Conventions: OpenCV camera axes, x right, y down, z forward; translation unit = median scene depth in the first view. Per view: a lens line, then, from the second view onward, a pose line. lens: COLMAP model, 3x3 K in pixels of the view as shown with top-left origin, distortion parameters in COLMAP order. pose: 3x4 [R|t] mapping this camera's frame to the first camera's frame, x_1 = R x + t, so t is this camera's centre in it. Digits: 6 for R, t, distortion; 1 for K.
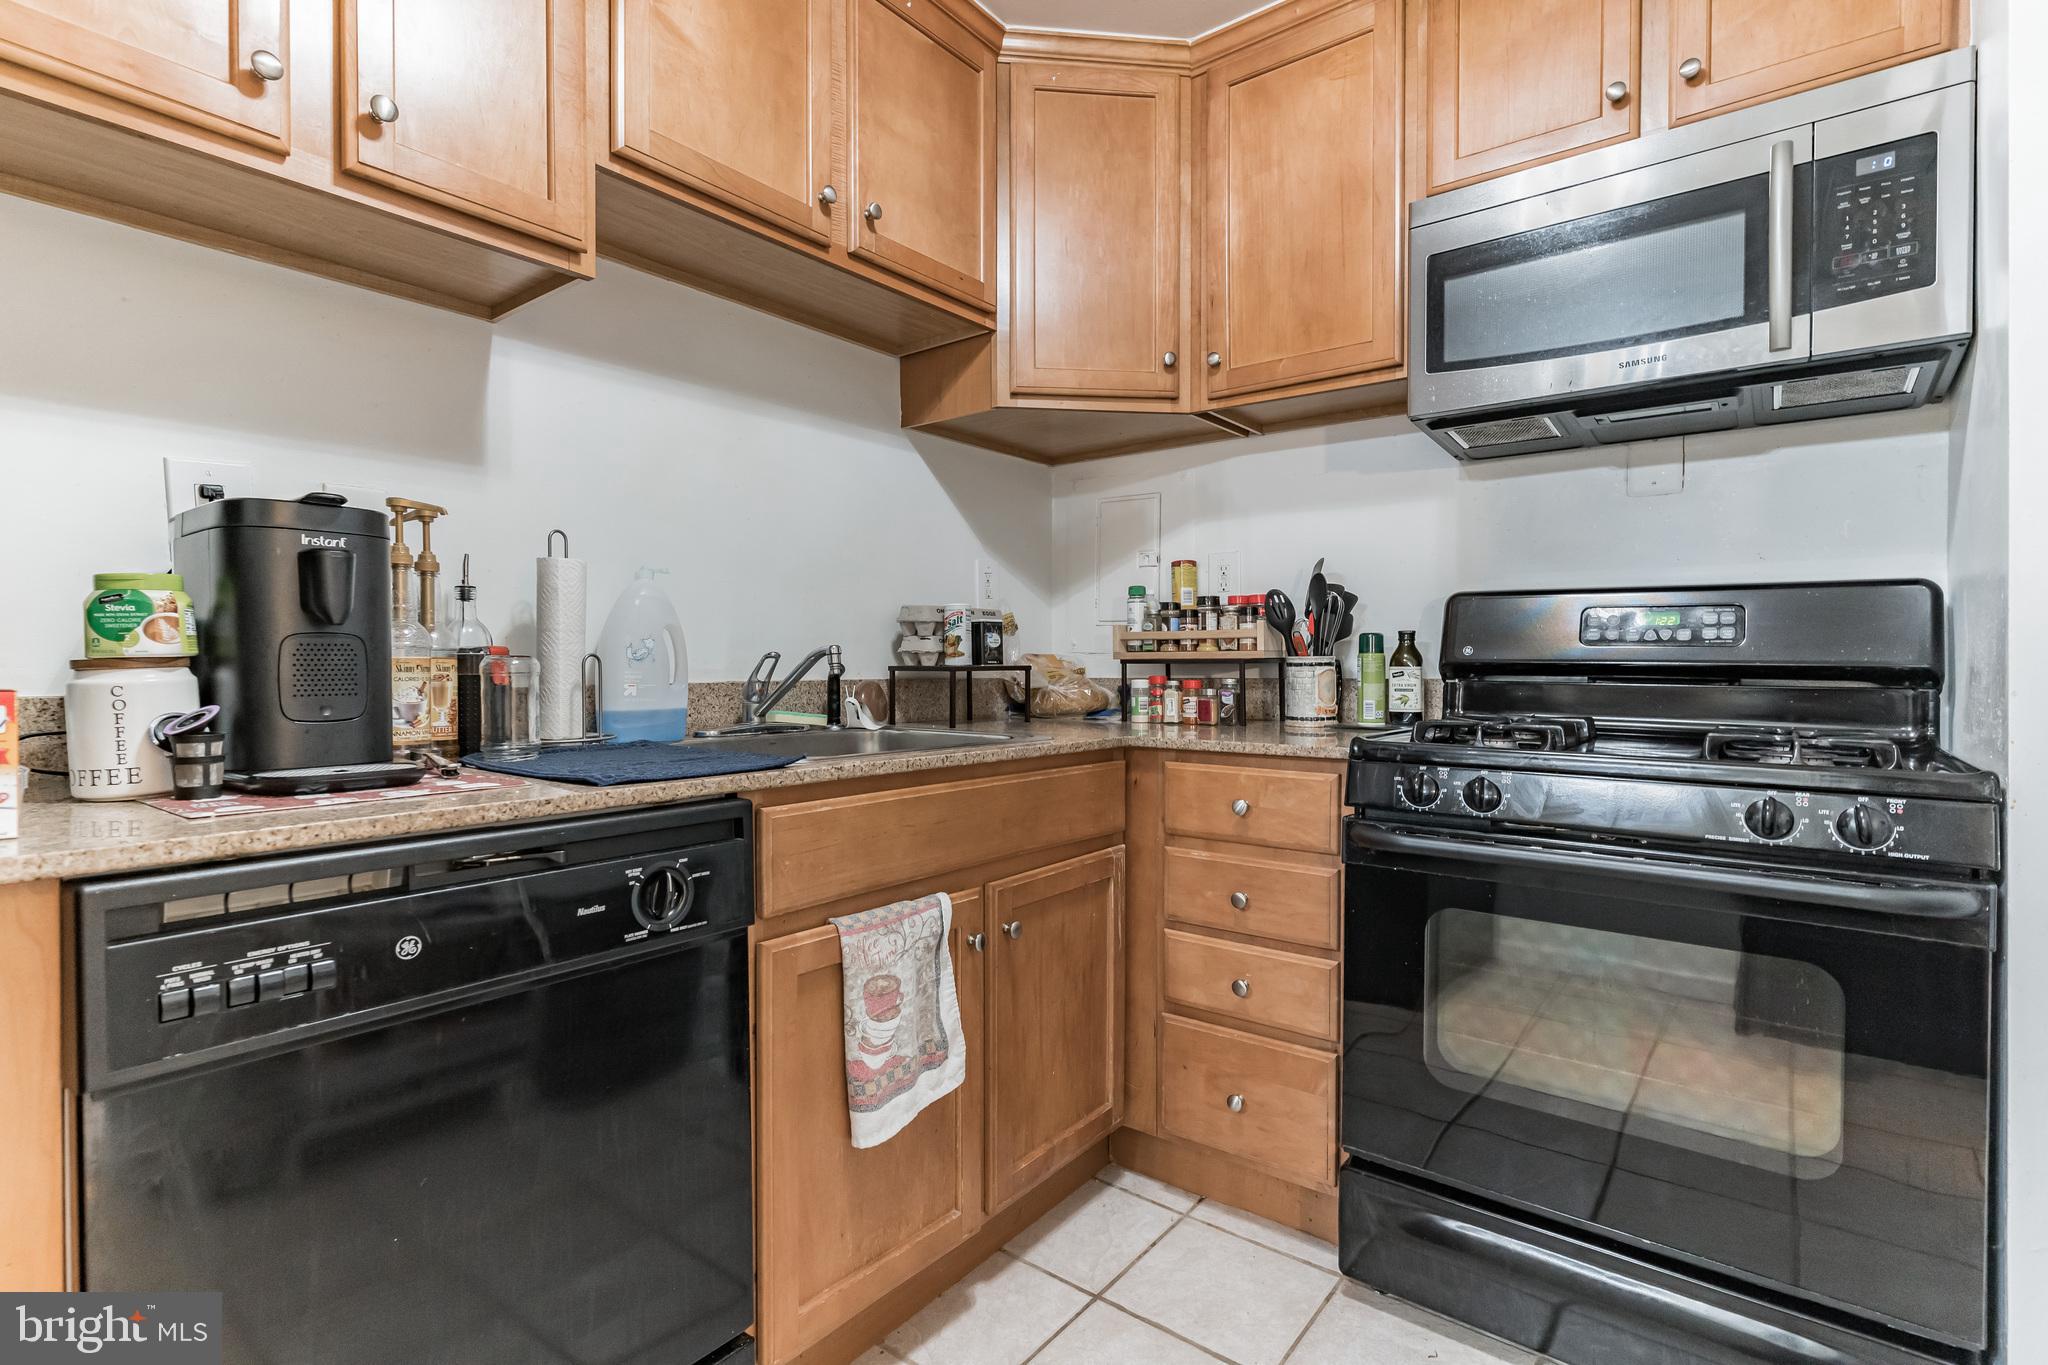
lens RADIAL K [[977.4, 0, 1011.6], [0, 977.4, 670.0], [0, 0, 1]] dist [0.000845, -0.000952]
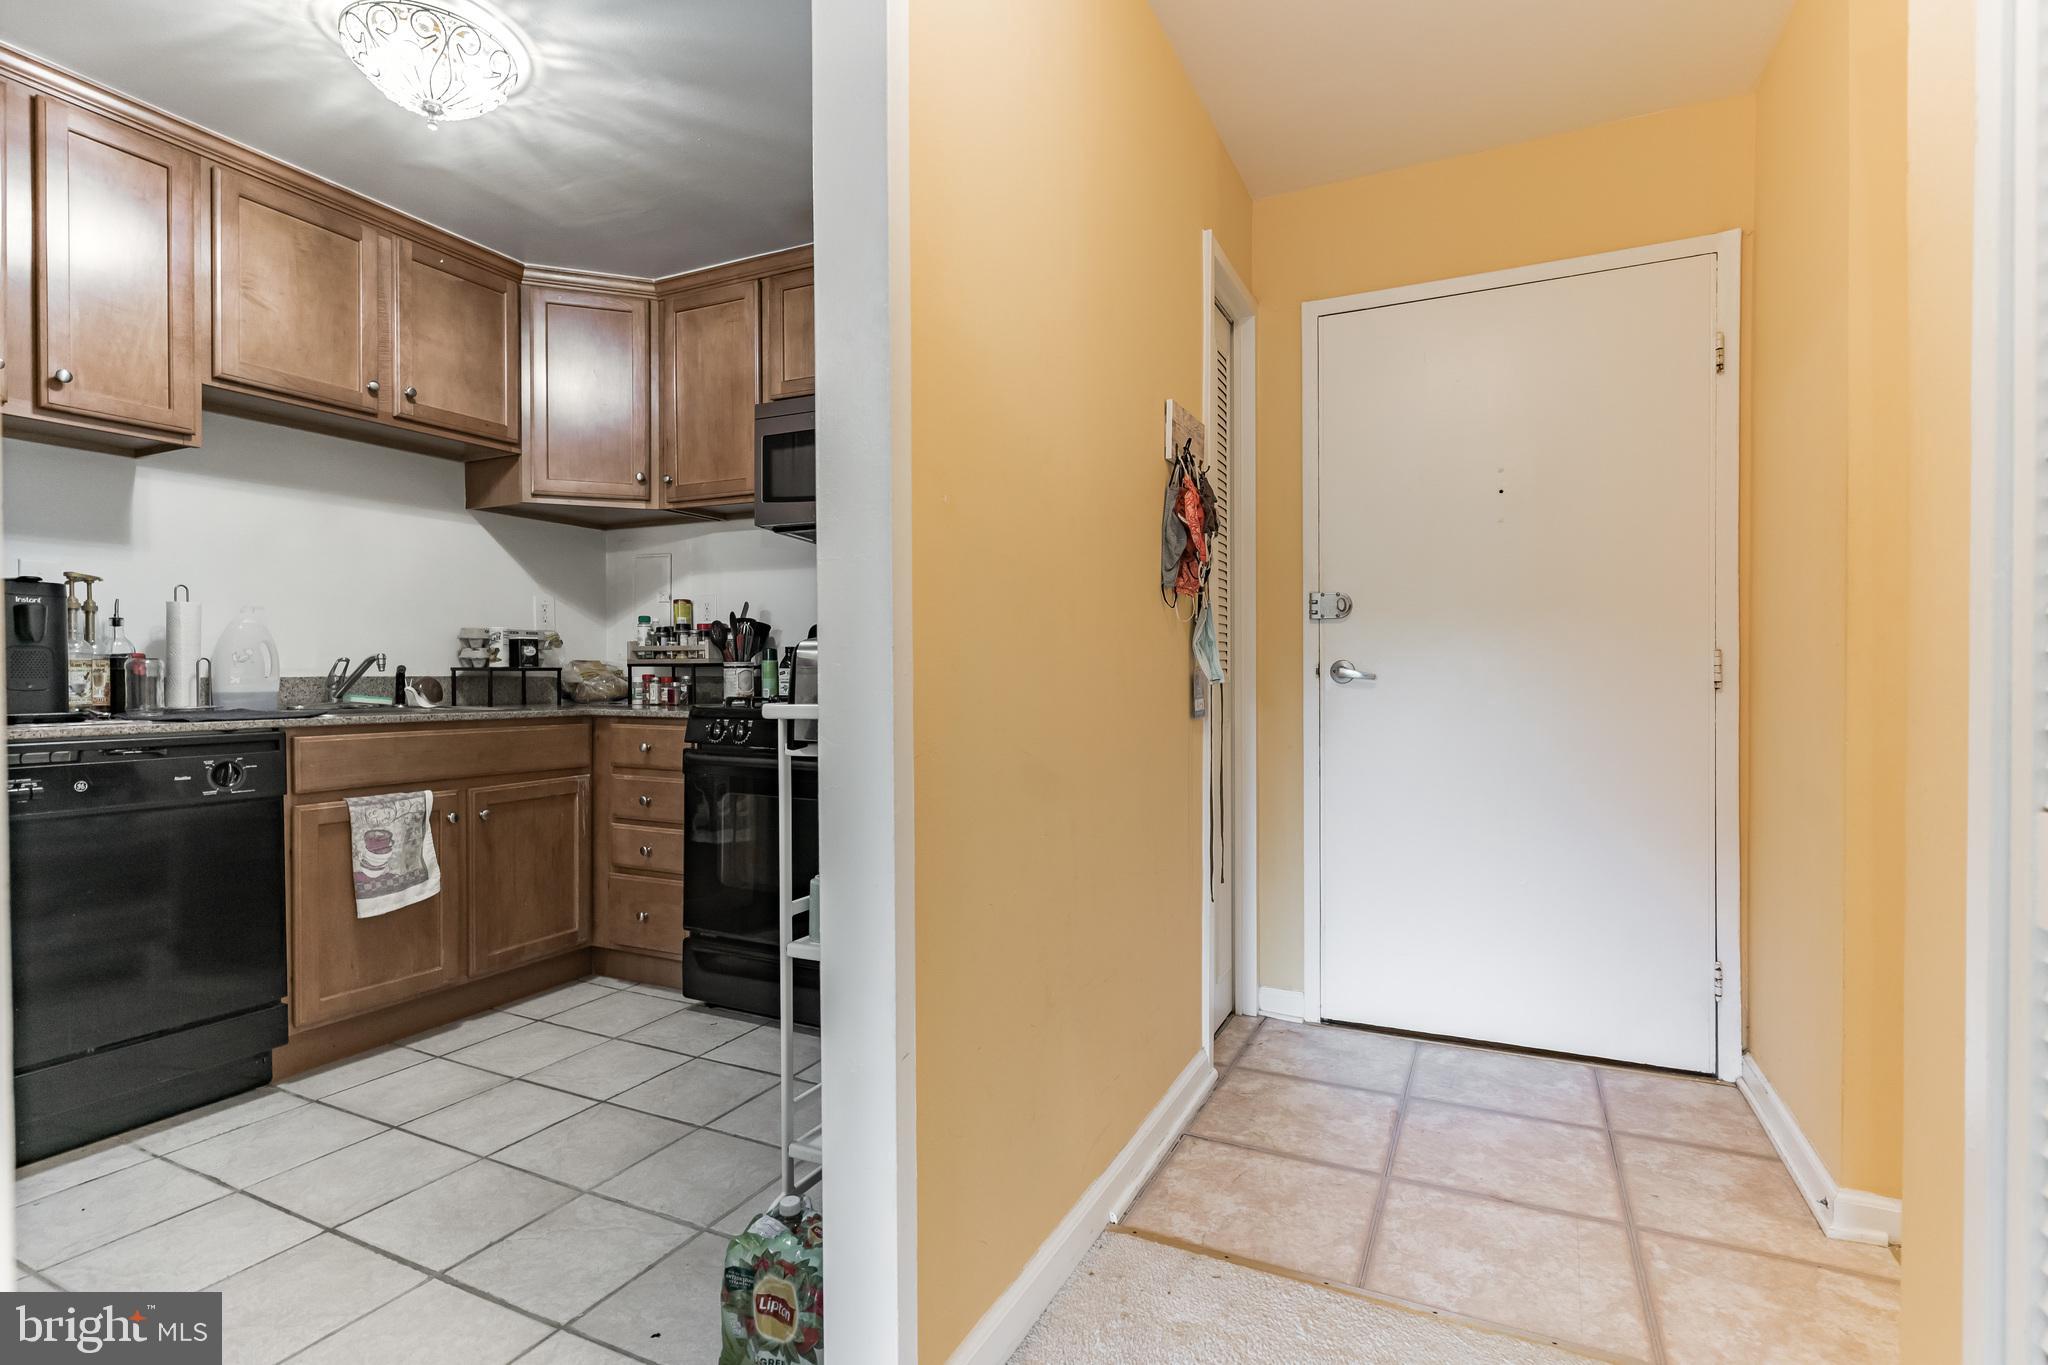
lens RADIAL K [[977.4, 0, 1032.4], [0, 977.4, 679.3], [0, 0, 1]] dist [0.000845, -0.000952]
pose [[0.973758, -0.000035, 0.227584, 0.507448], [0.000053, 1.000000, -0.000075, 0.018059], [-0.227584, 0.000085, 0.973758, -0.853525]]
